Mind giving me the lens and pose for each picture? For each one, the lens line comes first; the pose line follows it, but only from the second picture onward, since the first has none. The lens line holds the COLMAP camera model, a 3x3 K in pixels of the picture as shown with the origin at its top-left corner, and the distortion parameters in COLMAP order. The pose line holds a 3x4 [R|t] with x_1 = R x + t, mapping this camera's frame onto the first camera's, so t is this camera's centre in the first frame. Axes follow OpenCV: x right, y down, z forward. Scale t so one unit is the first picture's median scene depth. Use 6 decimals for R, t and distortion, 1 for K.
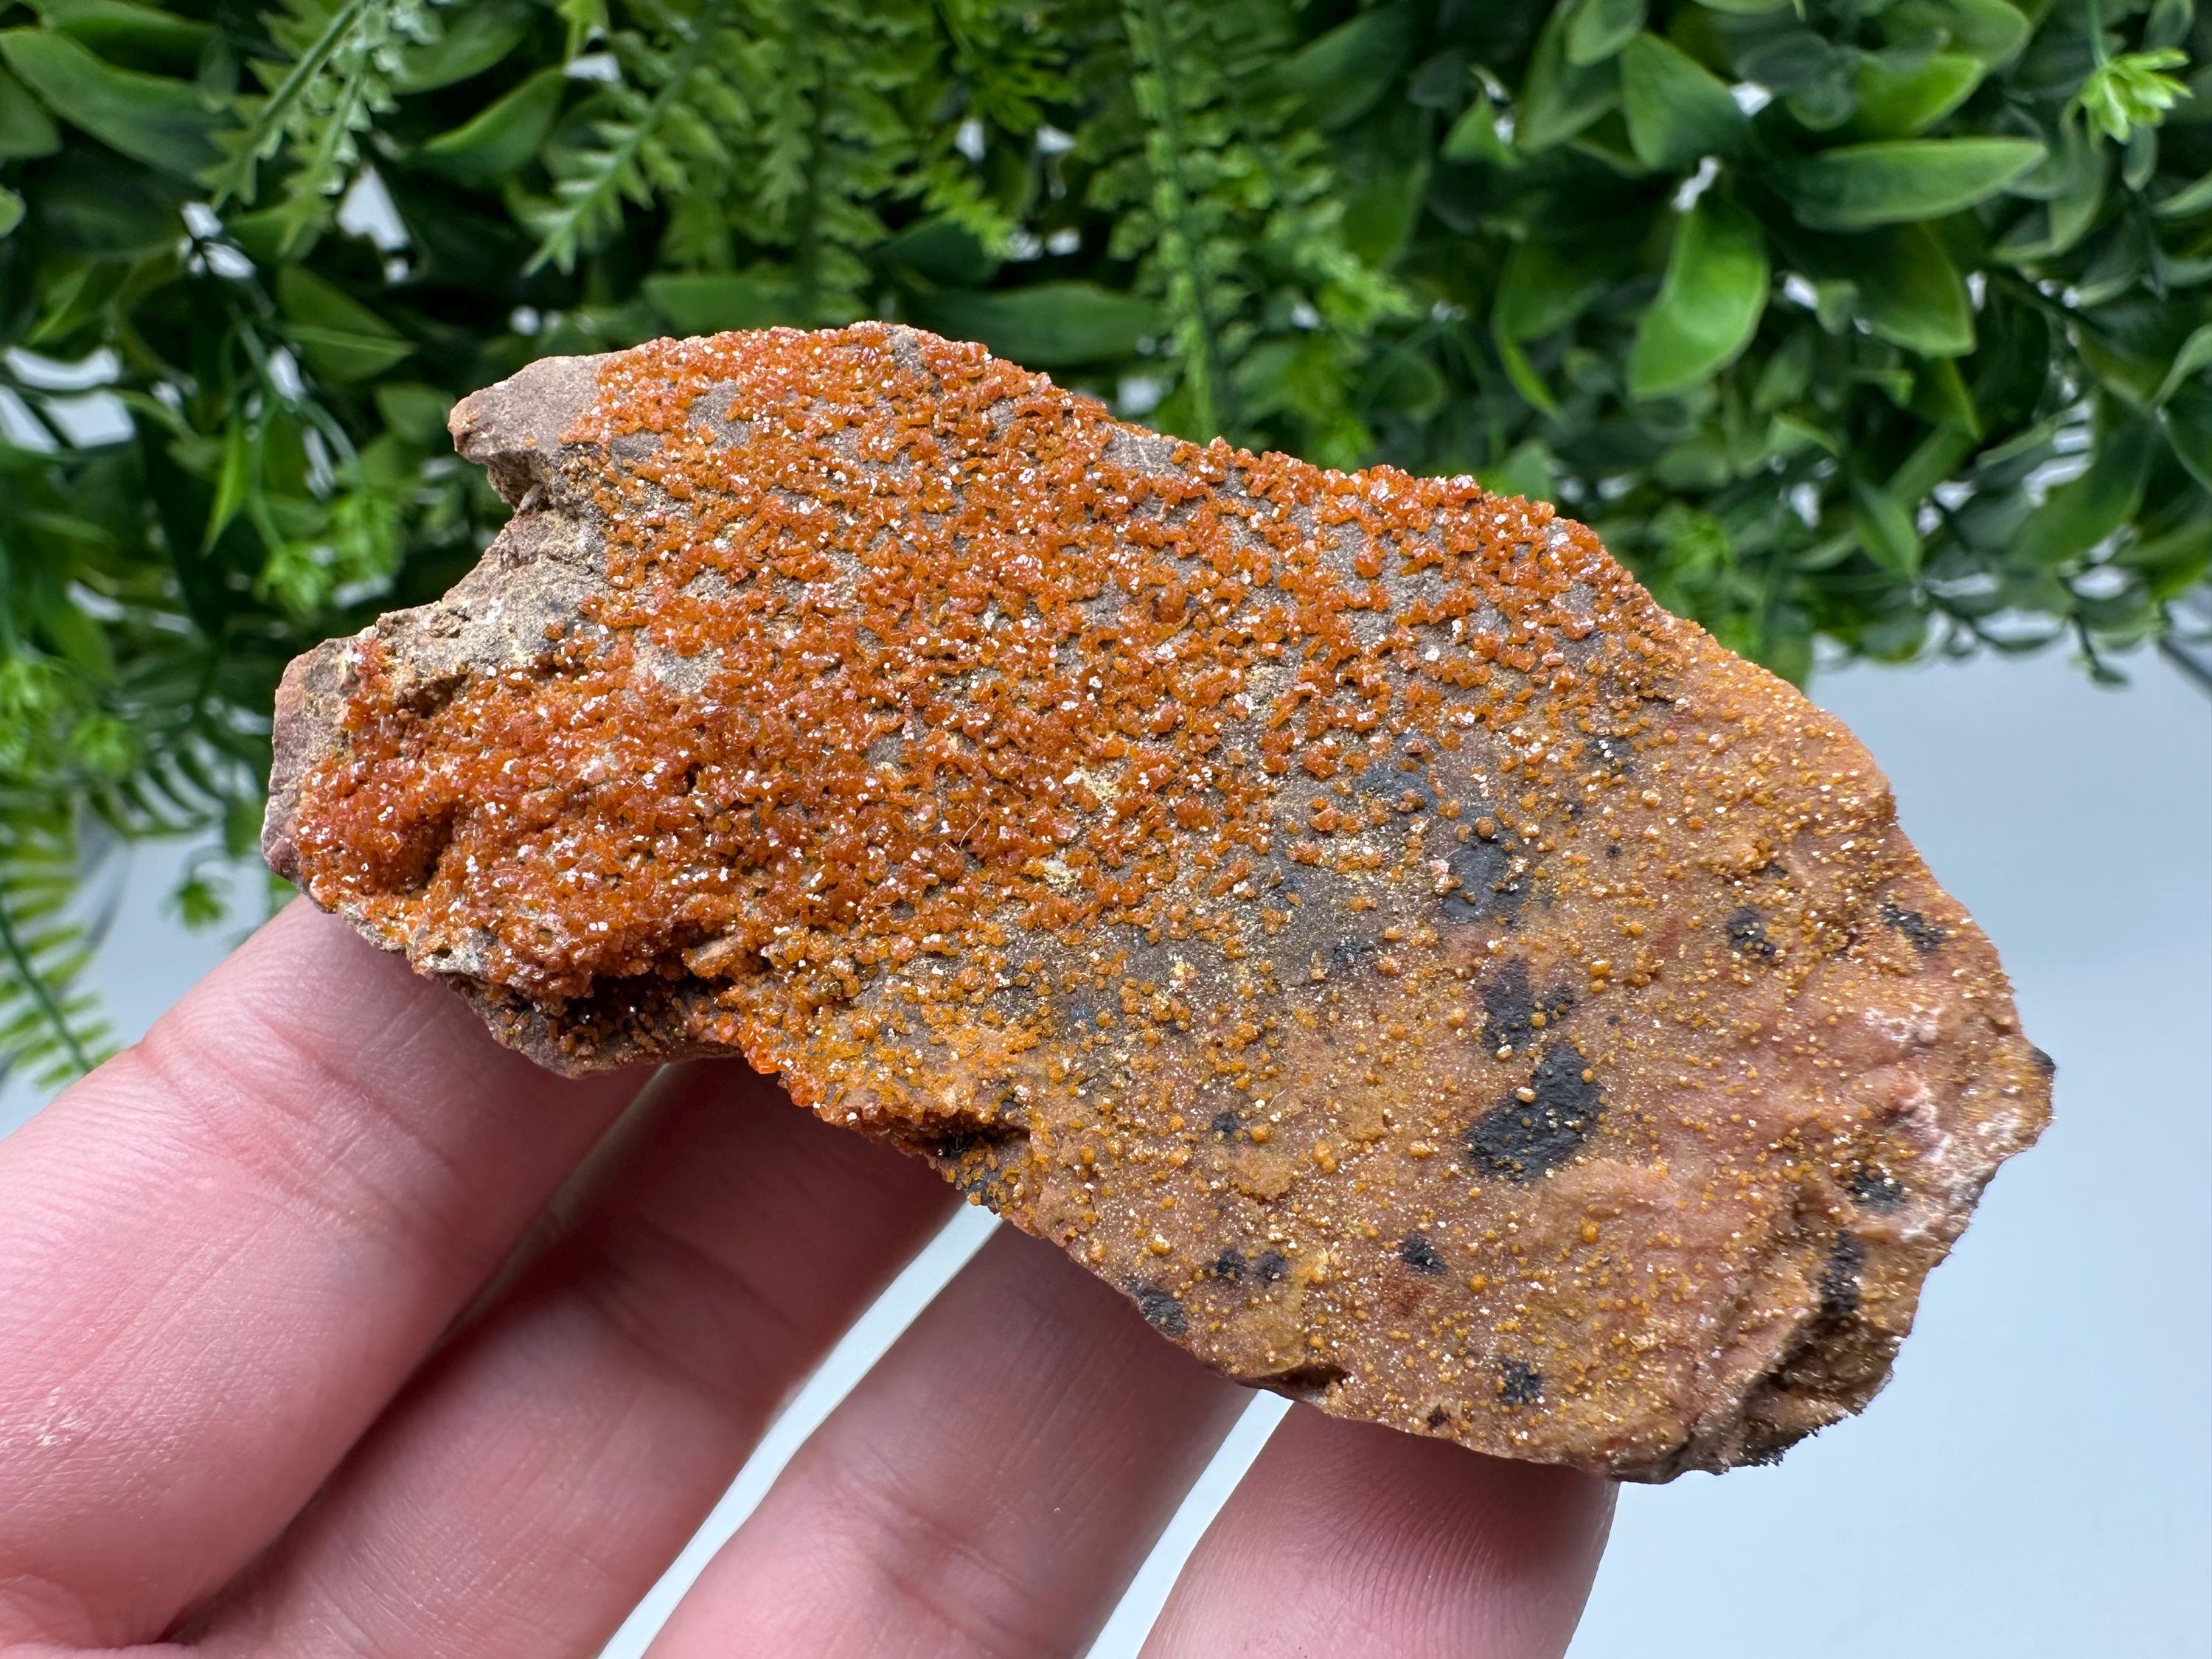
lens RADIAL K [[1625.1, 0, 1074.9], [0, 1625.1, 973.4], [0, 0, 1]] dist [-0.000804, -0.001857]
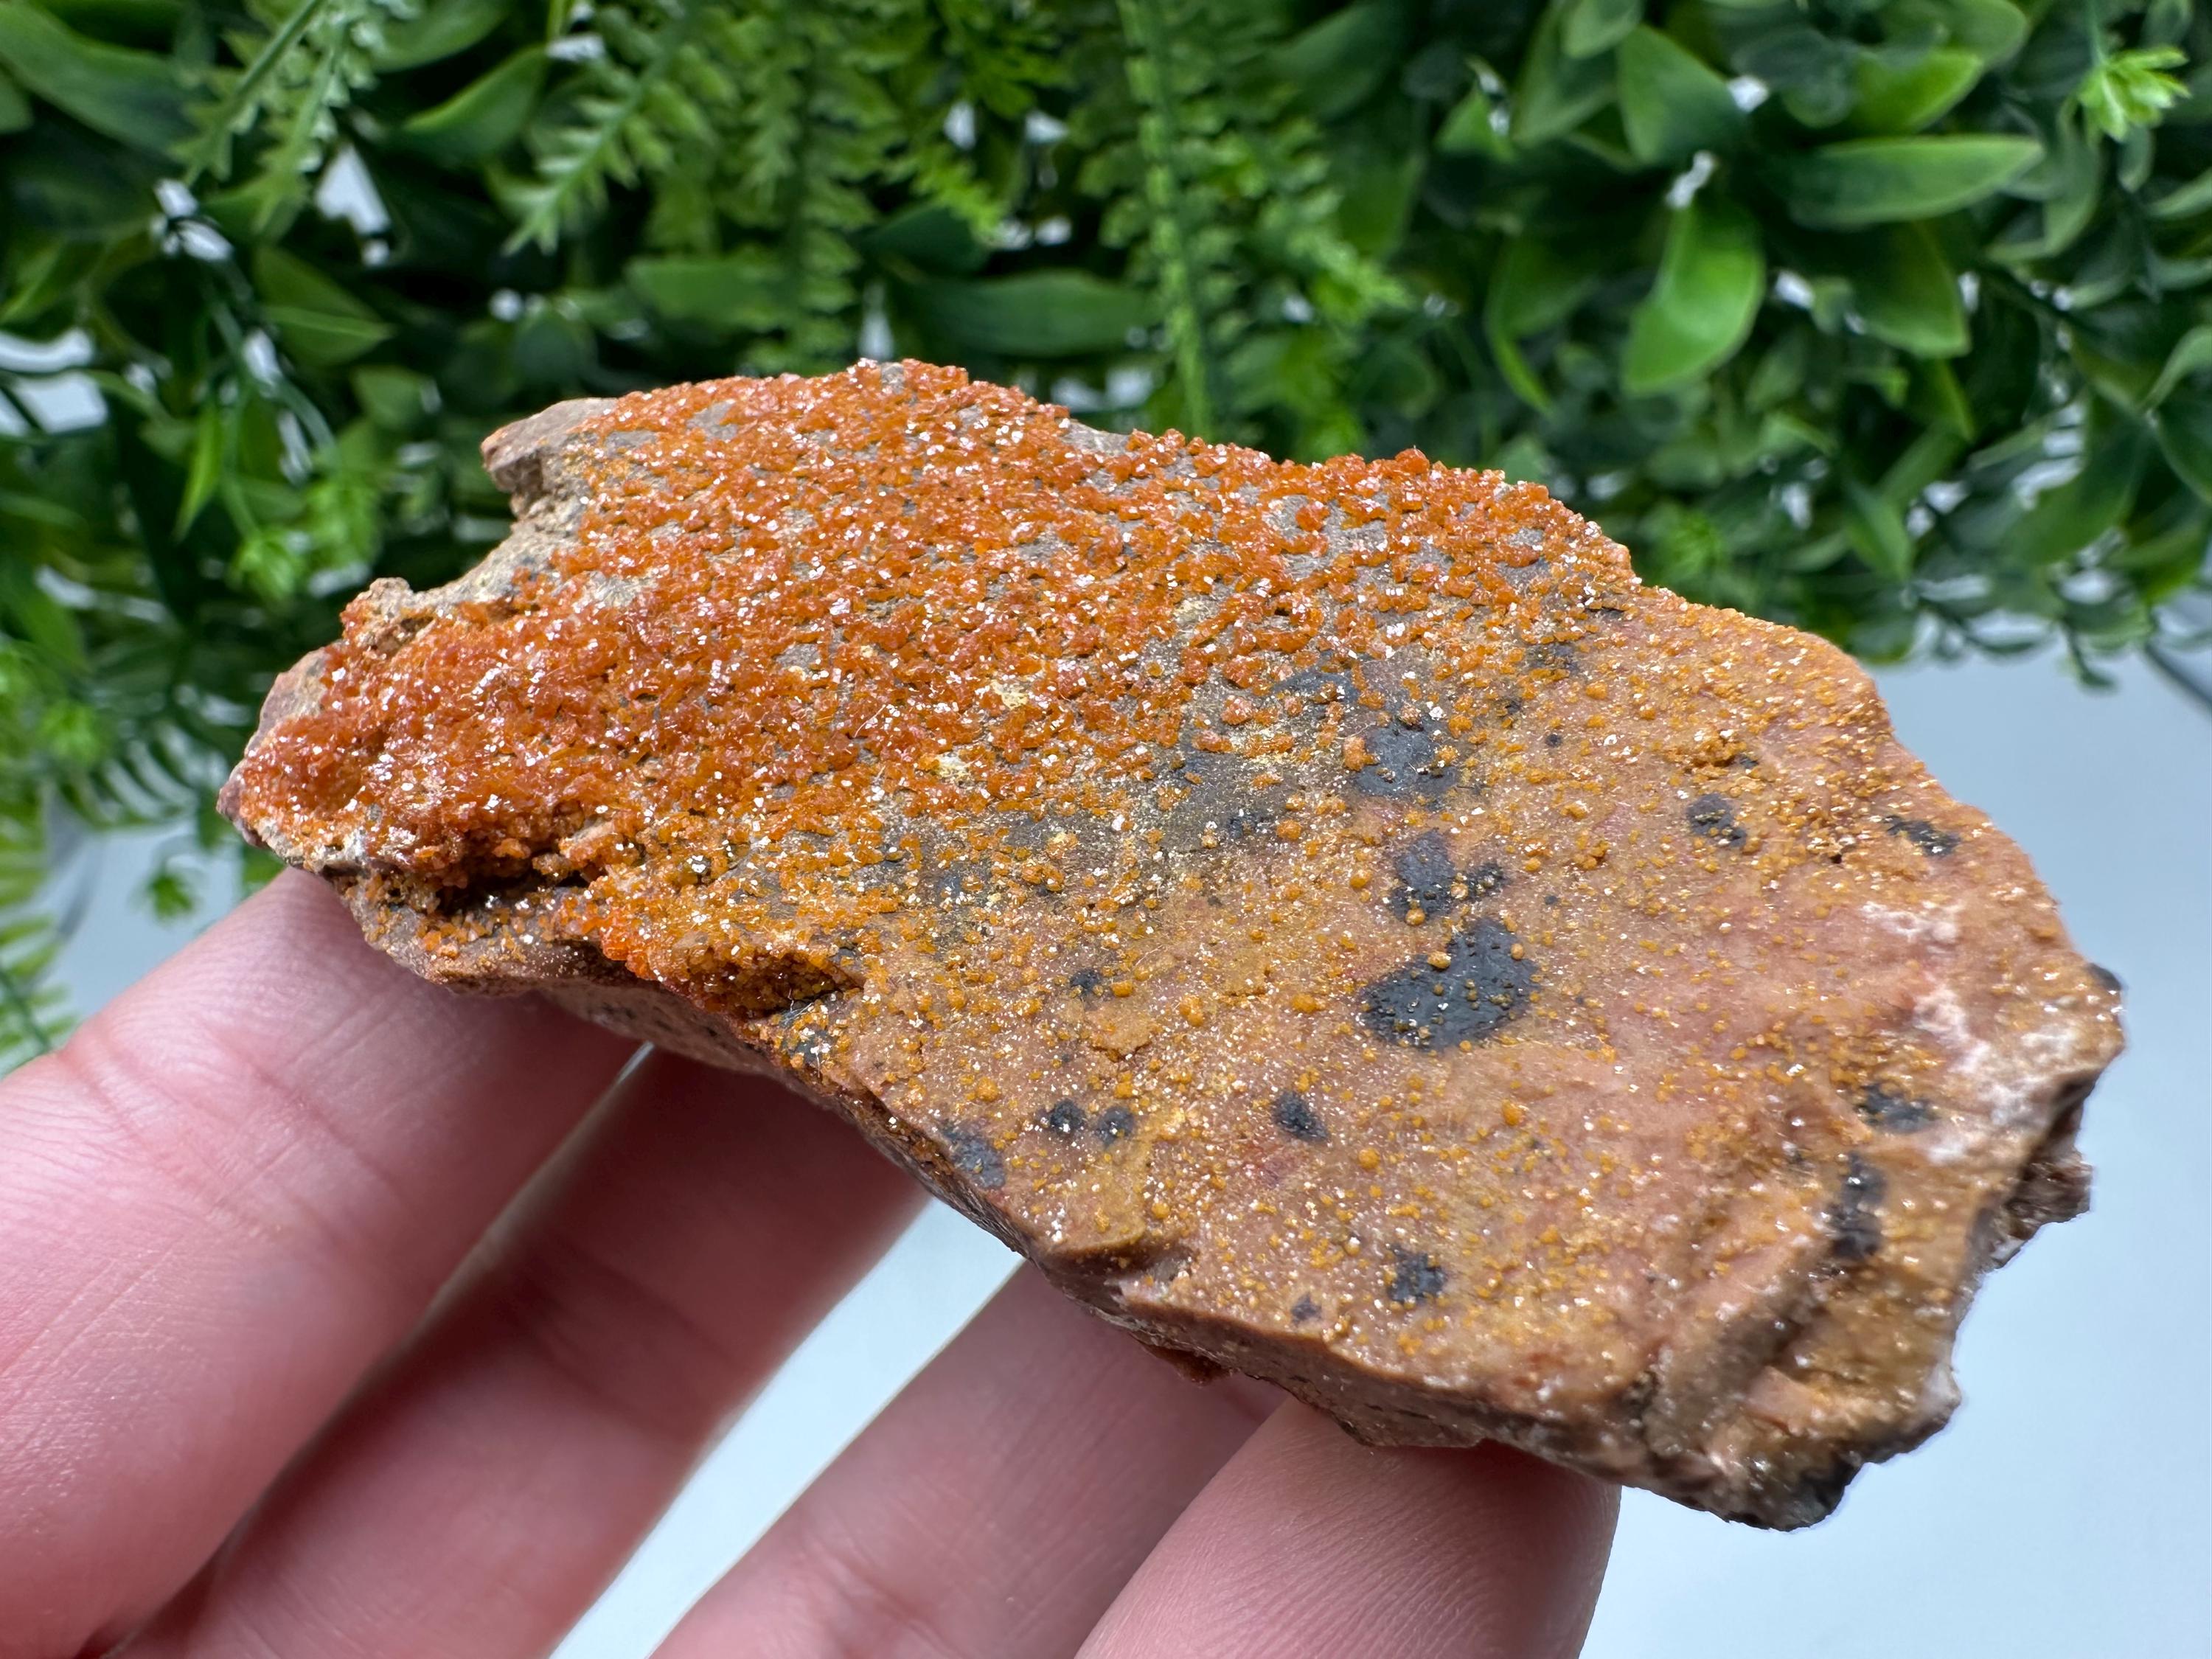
lens RADIAL K [[1625.1, 0, 1074.9], [0, 1625.1, 973.4], [0, 0, 1]] dist [-0.000804, -0.001857]
pose [[0.999913, 0.005751, 0.011913, -0.003358], [-0.005744, 0.999983, -0.000612, 0.002051], [-0.011916, 0.000543, 0.999929, 0.011957]]
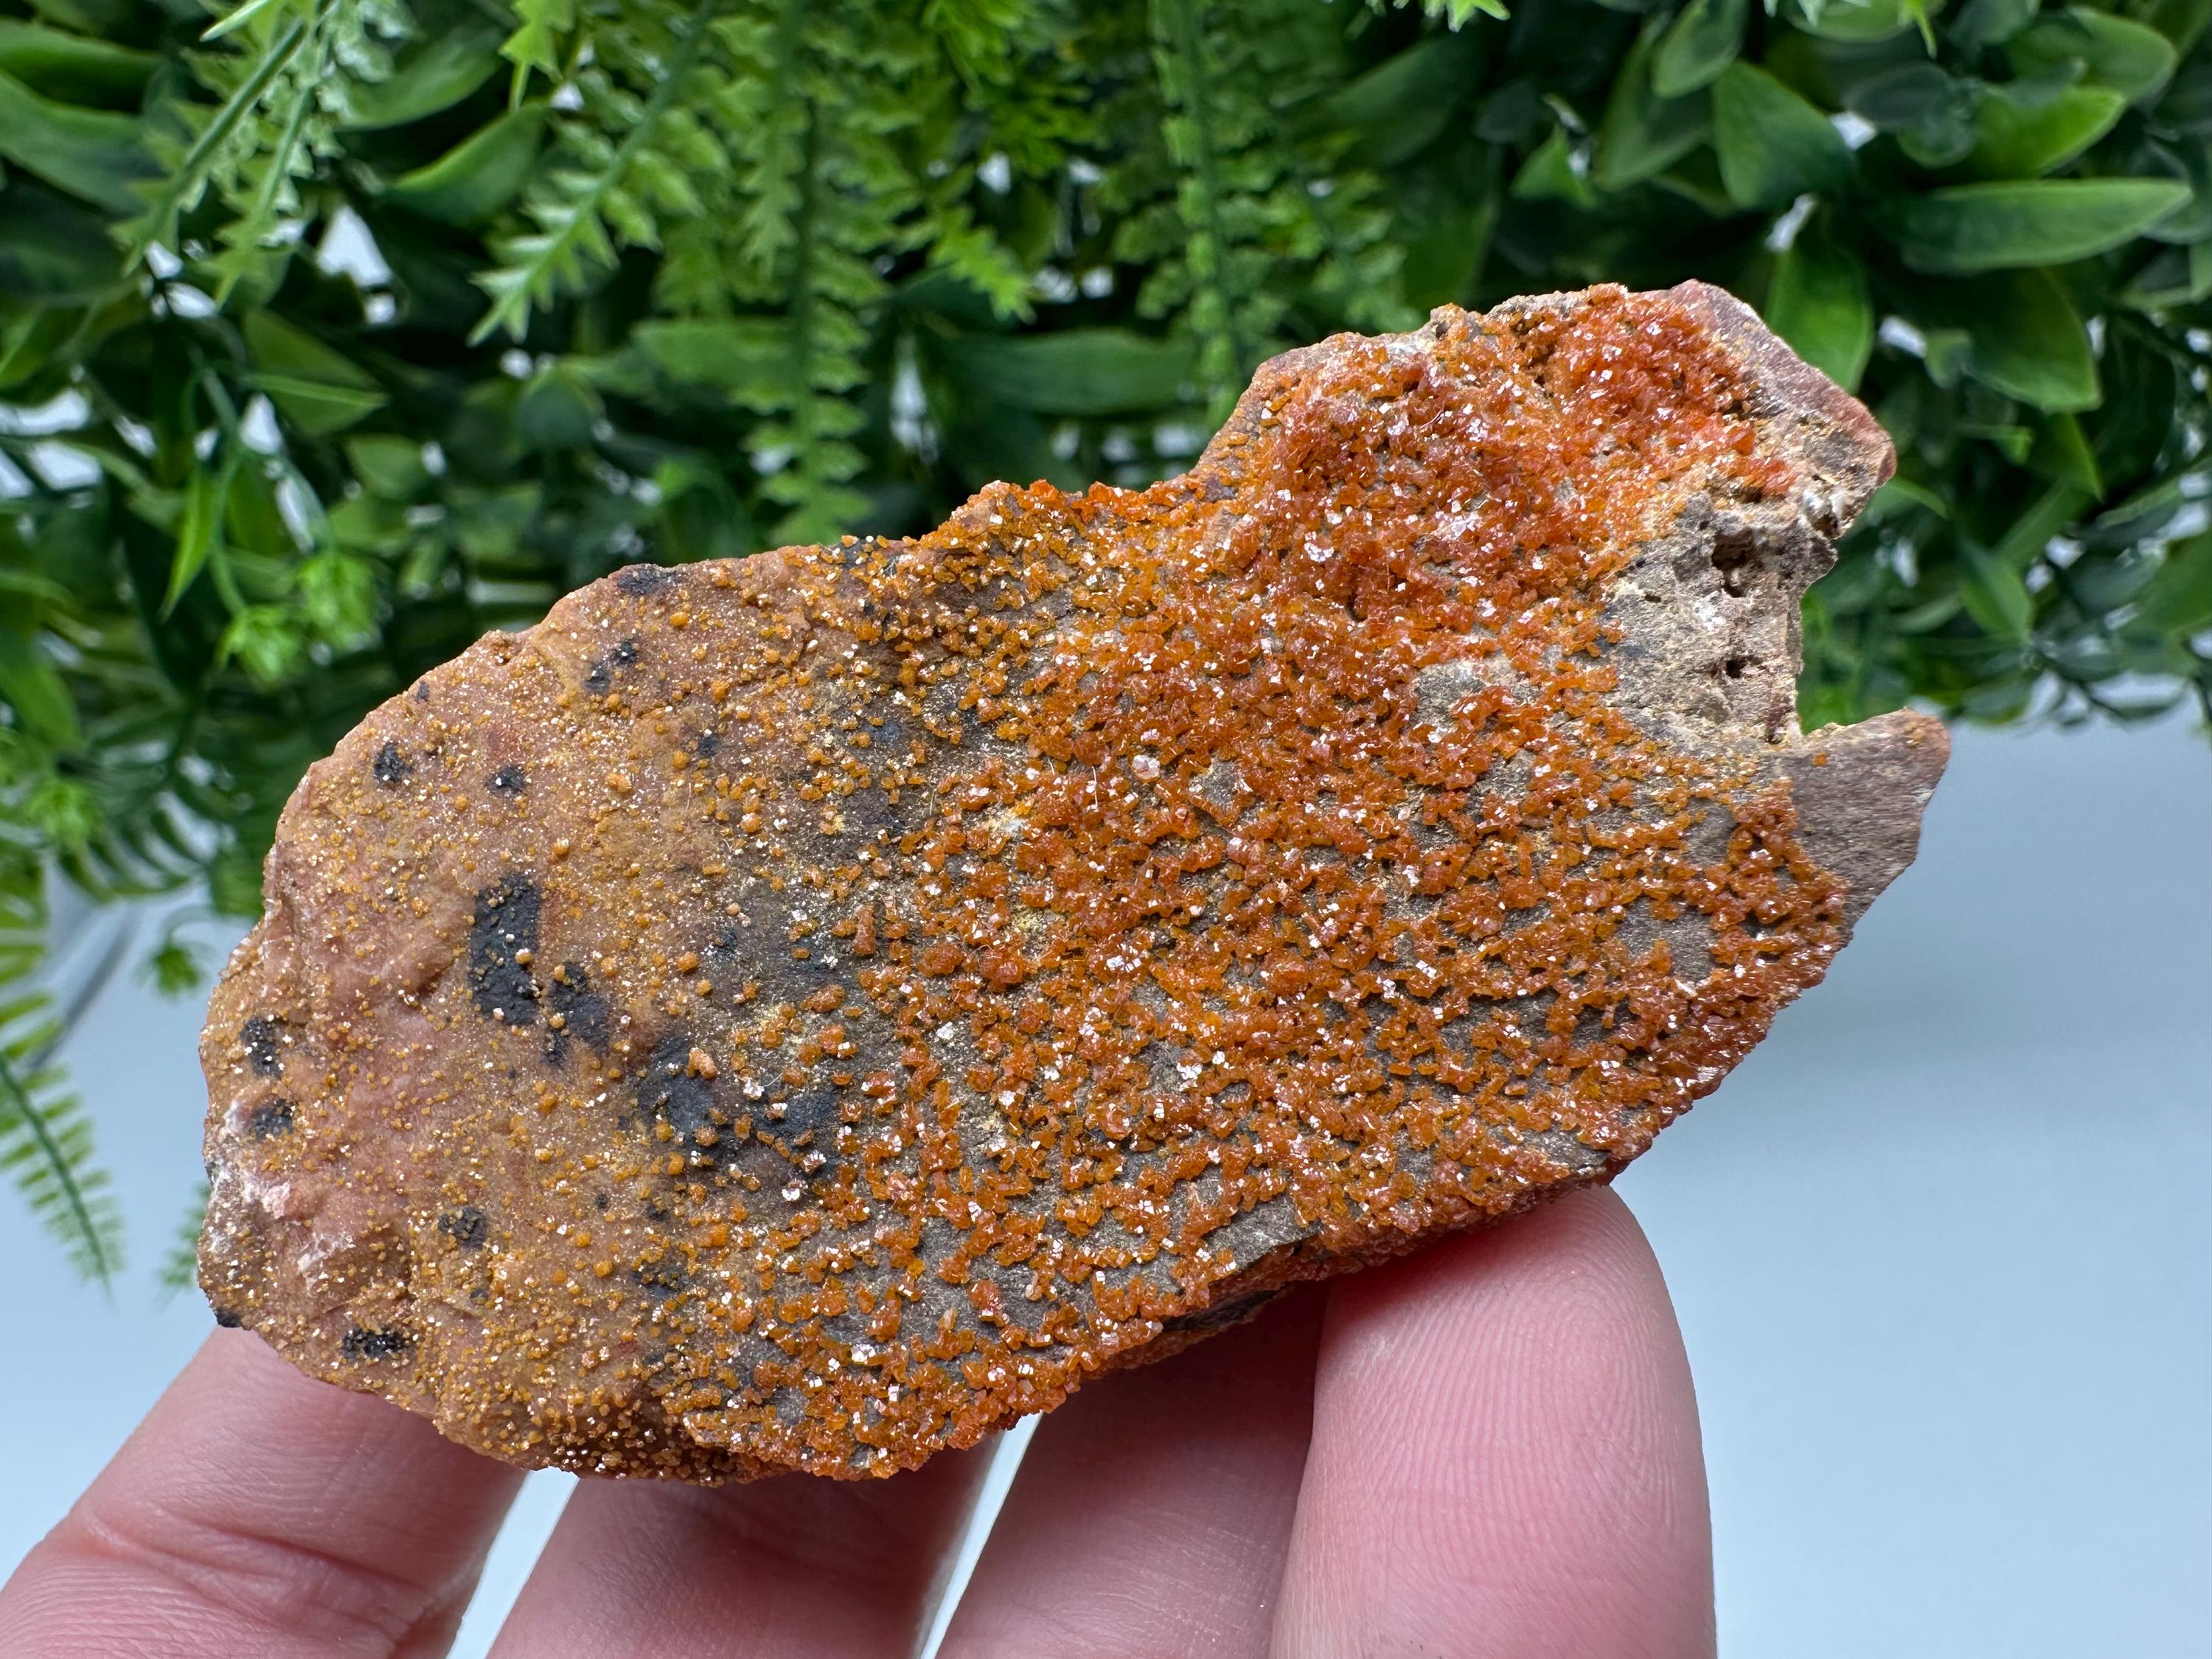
lens RADIAL K [[1621.5, 0, 1097.2], [0, 1621.5, 938.4], [0, 0, 1]] dist [-0.003964, 0.000305]
pose [[0.999721, 0.011355, -0.020731, 0.017761], [-0.011605, 0.999861, -0.011983, -0.072582], [0.020592, 0.012220, 0.999713, 0.094398]]
